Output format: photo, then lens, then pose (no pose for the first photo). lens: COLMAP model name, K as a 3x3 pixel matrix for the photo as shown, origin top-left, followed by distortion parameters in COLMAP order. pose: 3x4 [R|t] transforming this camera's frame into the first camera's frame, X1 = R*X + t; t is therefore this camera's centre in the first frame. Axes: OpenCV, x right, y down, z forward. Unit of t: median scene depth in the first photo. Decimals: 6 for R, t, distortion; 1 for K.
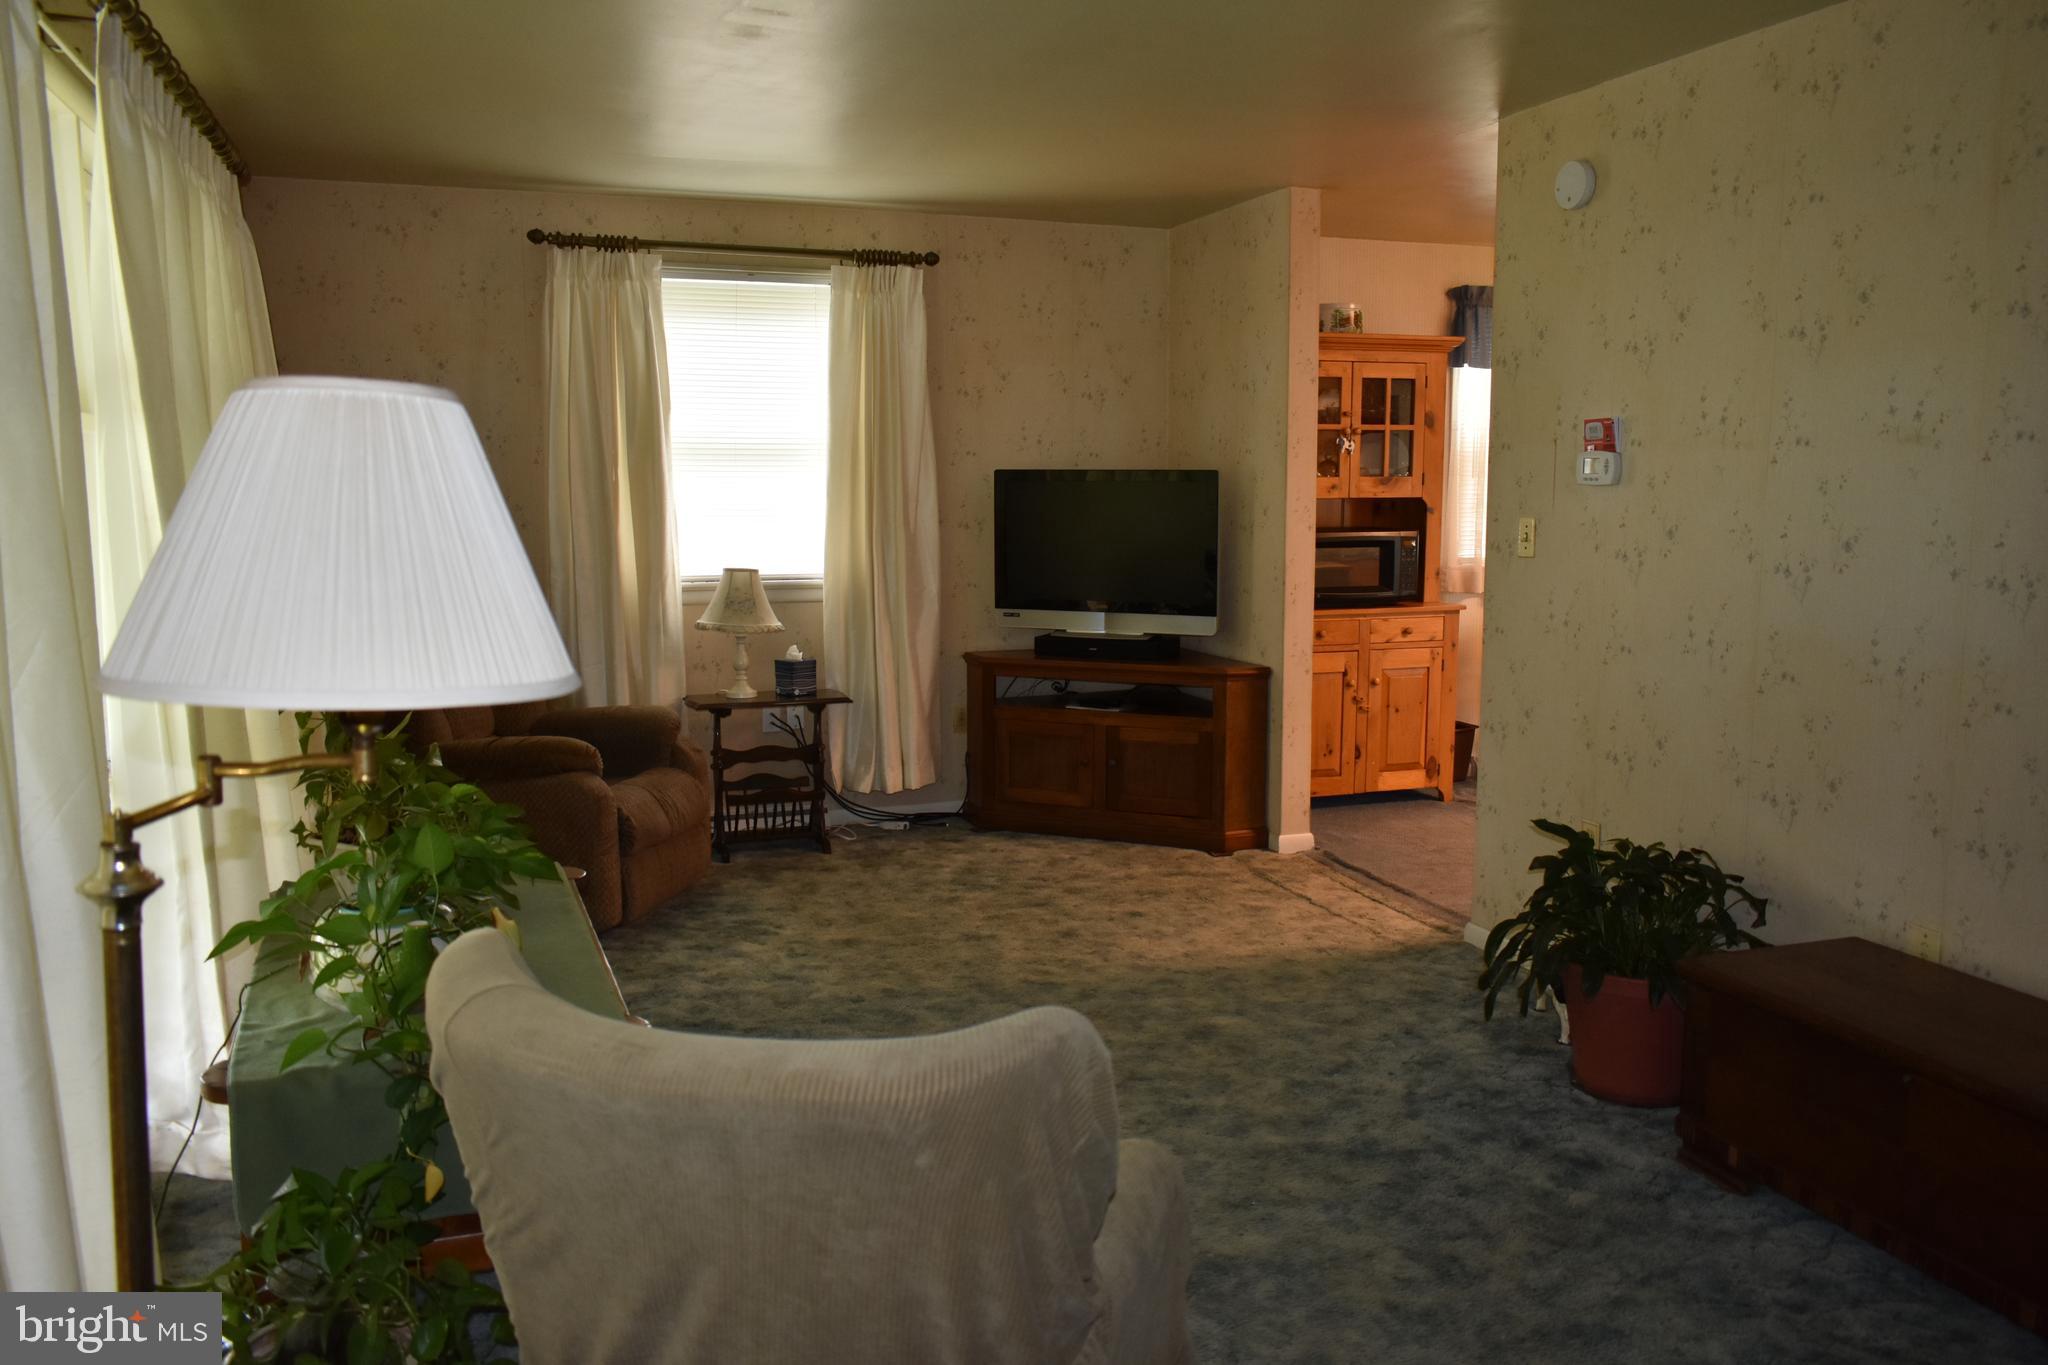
lens RADIAL K [[1574.6, 0, 1024.0], [0, 1574.6, 682.5], [0, 0, 1]] dist [-0.018492, -0.004541]
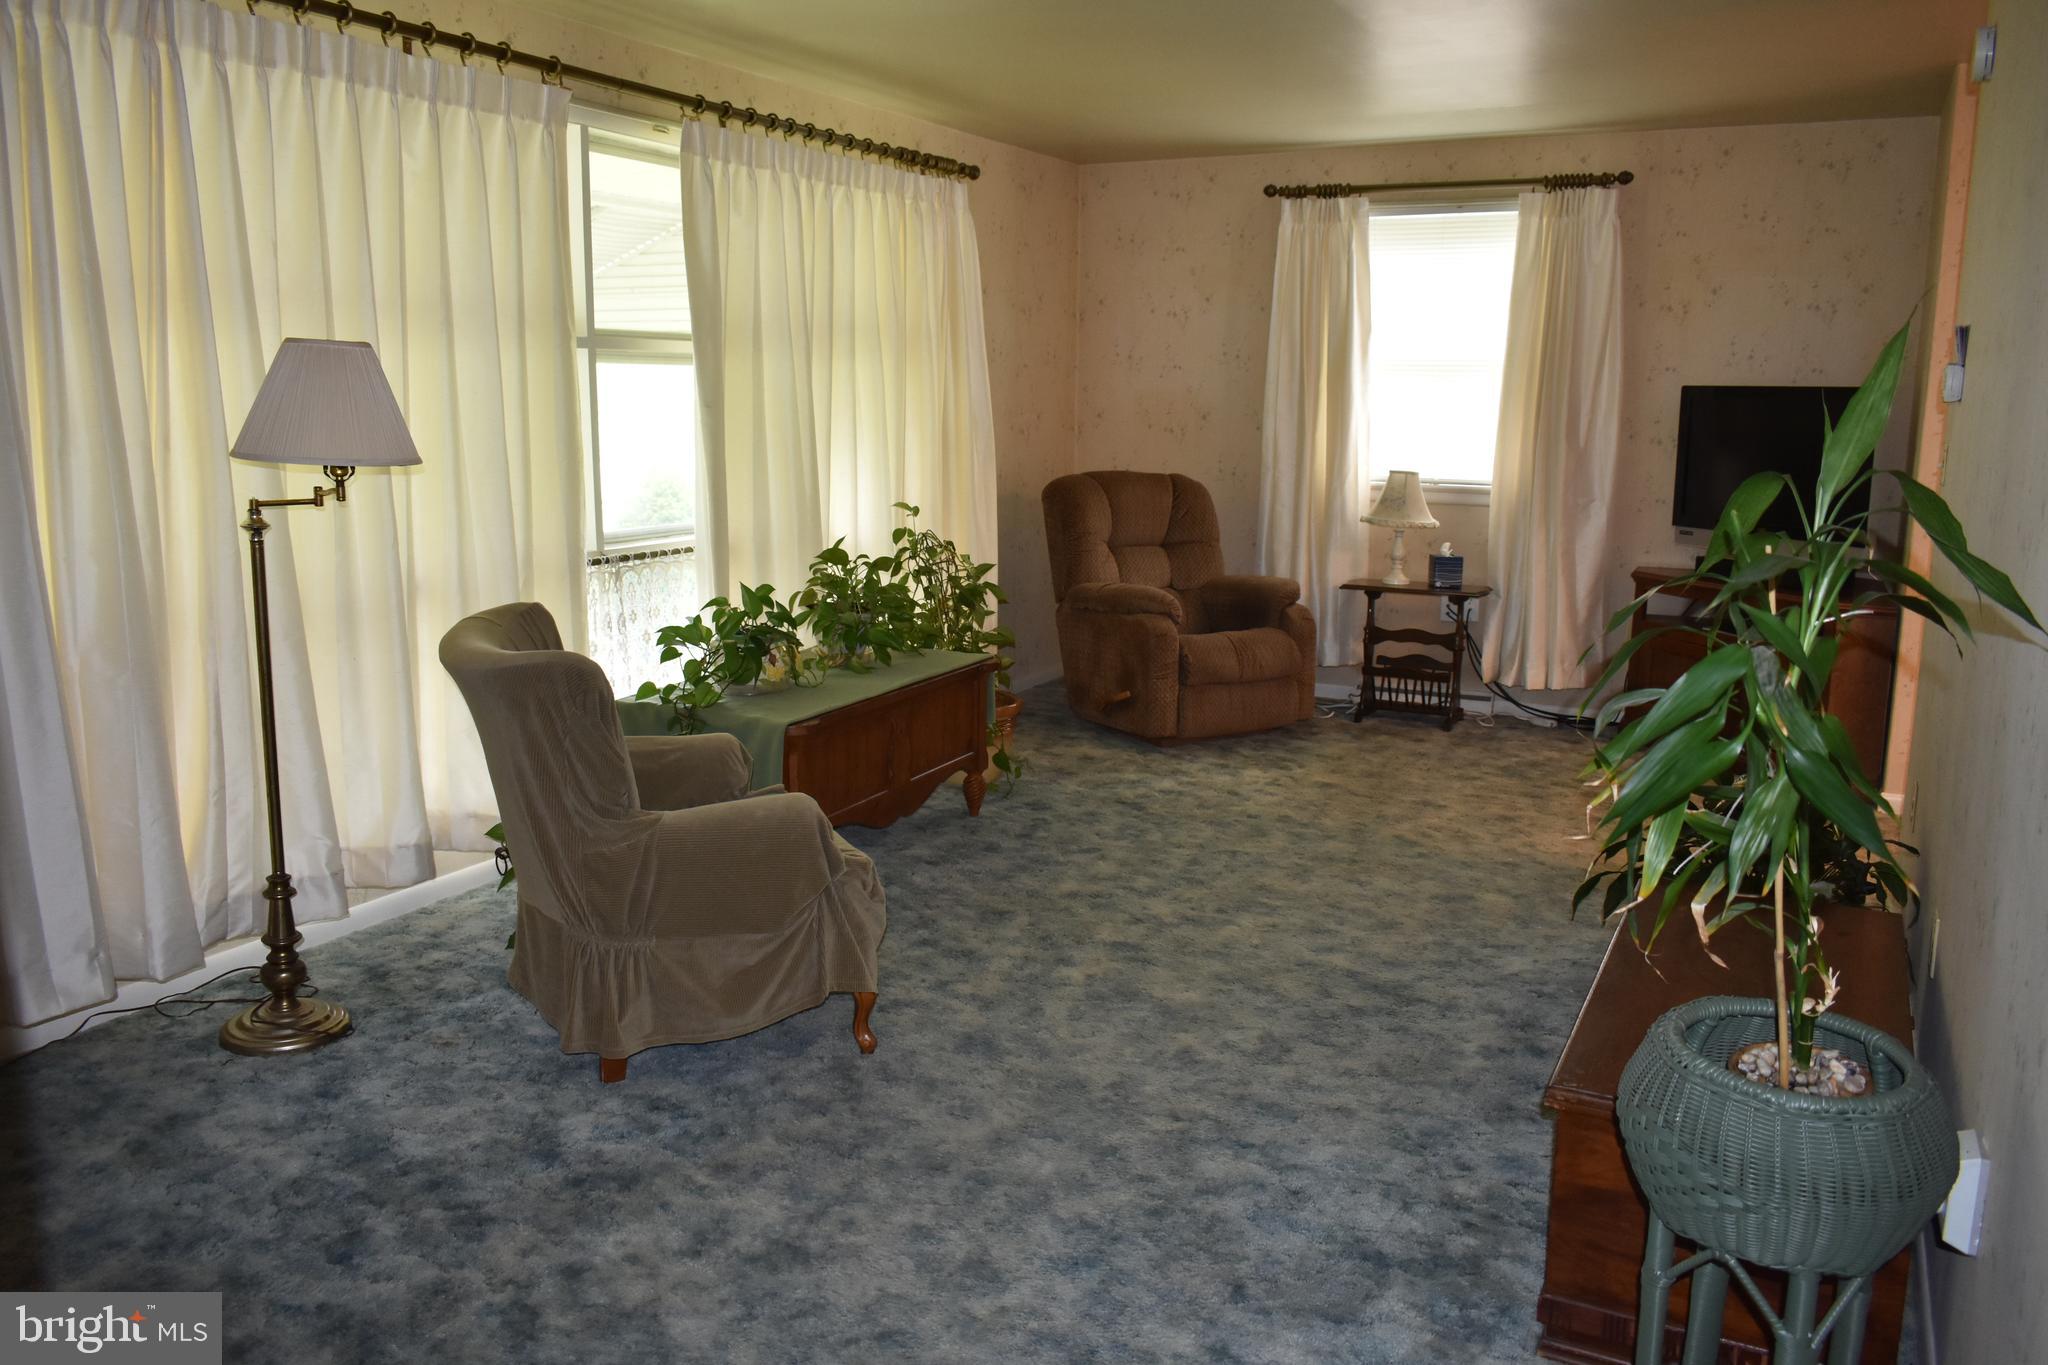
lens RADIAL K [[1574.6, 0, 1024.0], [0, 1574.6, 682.5], [0, 0, 1]] dist [-0.018492, -0.004541]
pose [[0.680032, 0.140659, -0.719563, 0.486144], [-0.104517, 0.989999, 0.094749, 0.000366], [0.725694, 0.010774, 0.687933, 0.017735]]
